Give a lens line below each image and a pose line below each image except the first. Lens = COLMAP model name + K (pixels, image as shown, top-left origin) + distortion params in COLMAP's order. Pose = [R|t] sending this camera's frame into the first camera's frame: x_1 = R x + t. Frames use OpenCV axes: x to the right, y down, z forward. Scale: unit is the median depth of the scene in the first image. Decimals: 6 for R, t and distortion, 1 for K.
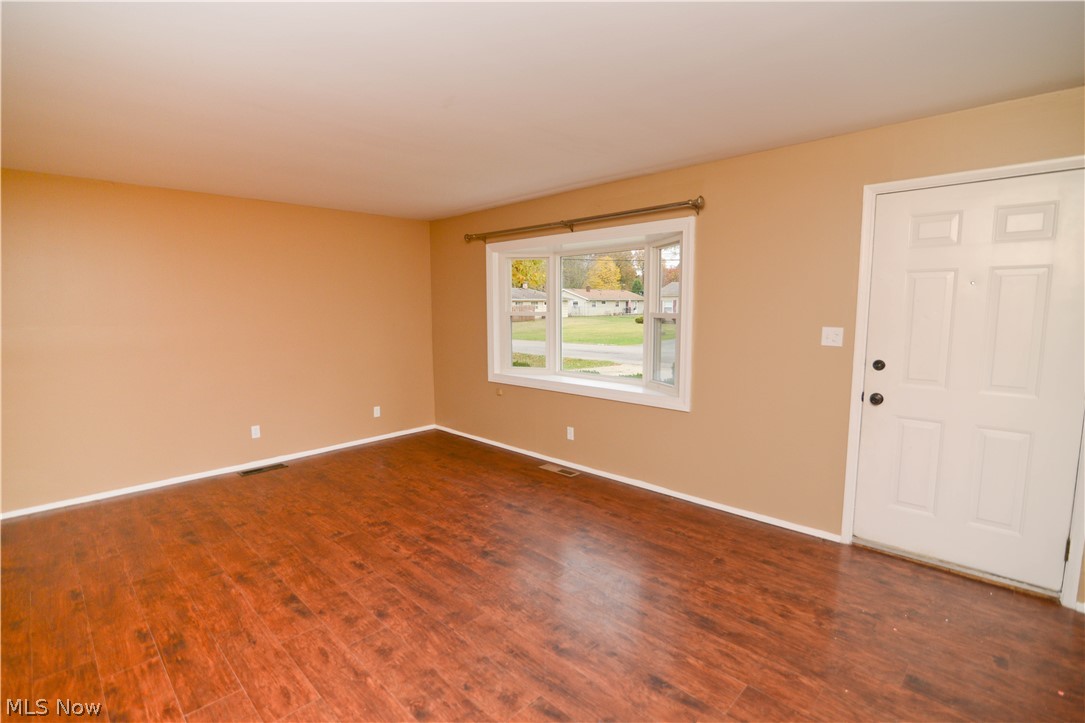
lens RADIAL K [[496.8, 0, 541.6], [0, 496.8, 364.1], [0, 0, 1]] dist [-0.017578, 0.000287]
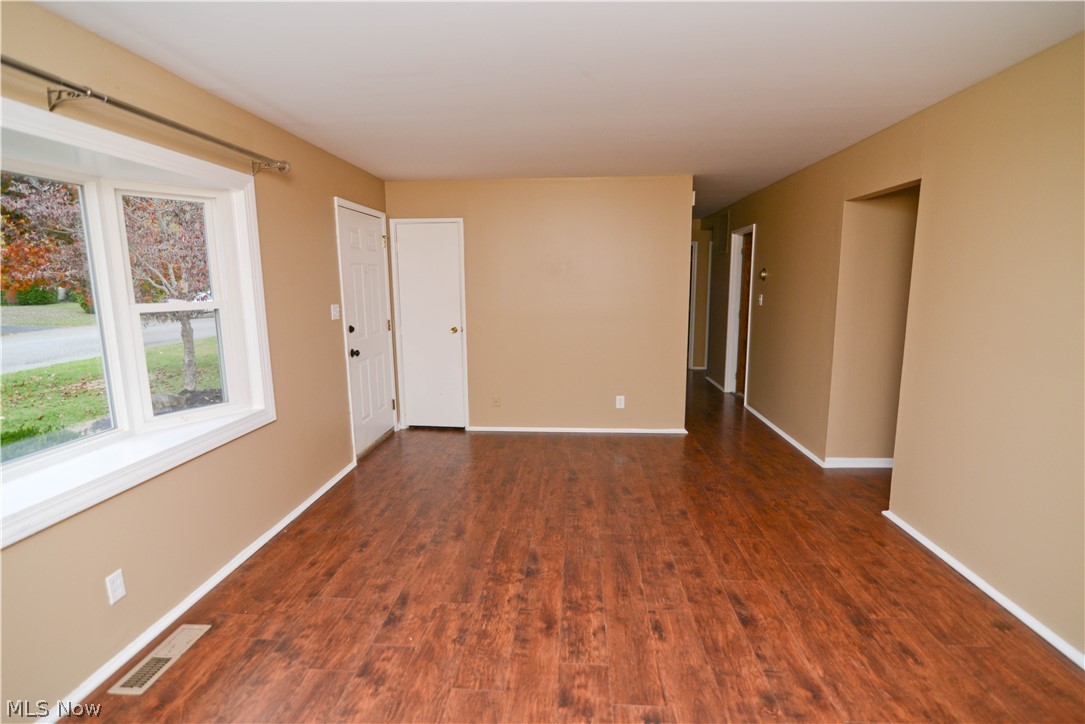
lens RADIAL K [[496.8, 0, 541.6], [0, 496.8, 364.6], [0, 0, 1]] dist [-0.017578, 0.000287]
pose [[-0.628140, -0.116870, 0.769274, -0.715439], [0.106121, 0.966551, 0.233492, -0.163182], [-0.770830, 0.228302, -0.594726, 1.349570]]
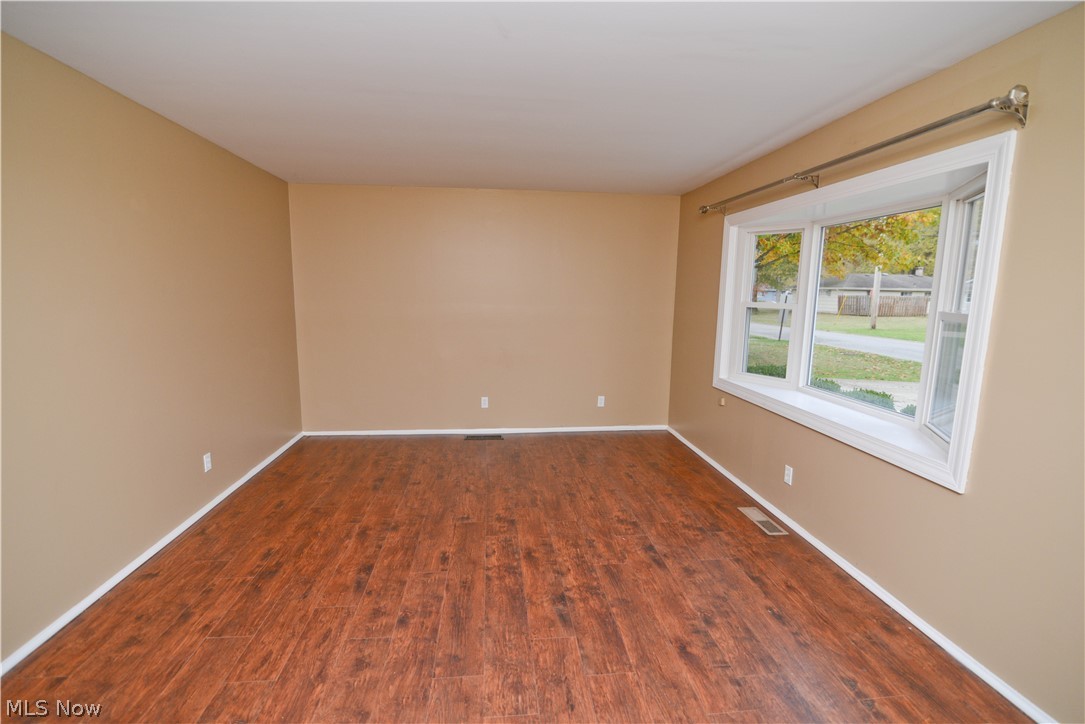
lens RADIAL K [[488.0, 0, 554.5], [0, 488.0, 365.9], [0, 0, 1]] dist [-0.018081, 0.000088]
pose [[0.772951, 0.115208, -0.623918, 0.317348], [-0.094345, 0.993314, 0.066537, -0.047782], [0.627412, 0.007433, 0.778652, 0.349865]]
